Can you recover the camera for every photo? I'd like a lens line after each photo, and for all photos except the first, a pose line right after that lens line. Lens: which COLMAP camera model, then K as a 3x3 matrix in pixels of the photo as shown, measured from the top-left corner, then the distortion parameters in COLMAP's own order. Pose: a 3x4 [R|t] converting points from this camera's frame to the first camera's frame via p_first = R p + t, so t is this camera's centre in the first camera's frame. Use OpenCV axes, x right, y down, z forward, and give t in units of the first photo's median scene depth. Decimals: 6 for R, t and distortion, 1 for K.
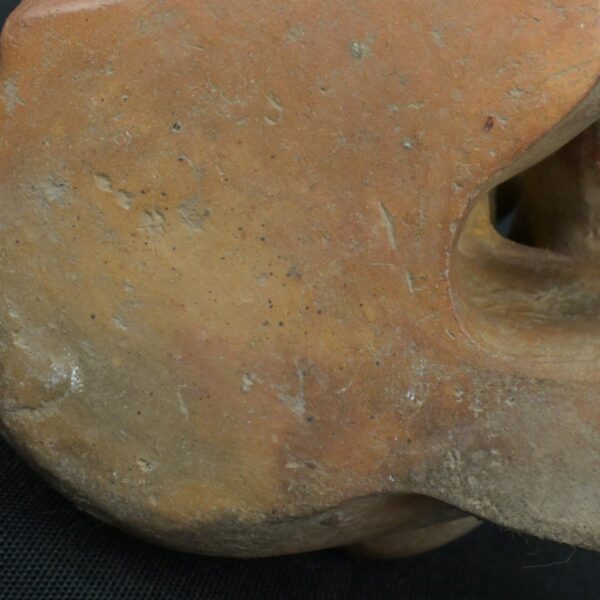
lens RADIAL K [[1912.6, 0, 300.3], [0, 1912.6, 299.7], [0, 0, 1]] dist [0.010484, 0.000000]
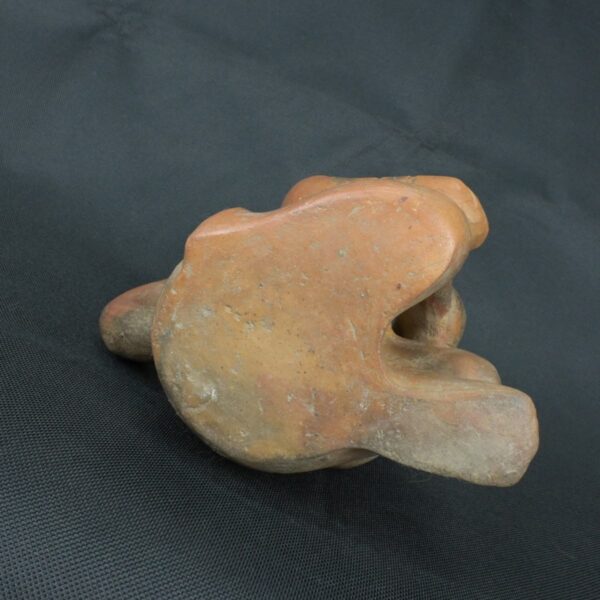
lens RADIAL K [[693.4, 0, 289.3], [0, 693.4, 303.6], [0, 0, 1]] dist [-0.011977, 0.000000]
pose [[0.999806, 0.019166, 0.004579, -0.034046], [-0.018834, 0.997774, -0.063966, -0.016191], [-0.005795, 0.063867, 0.997942, 0.171409]]
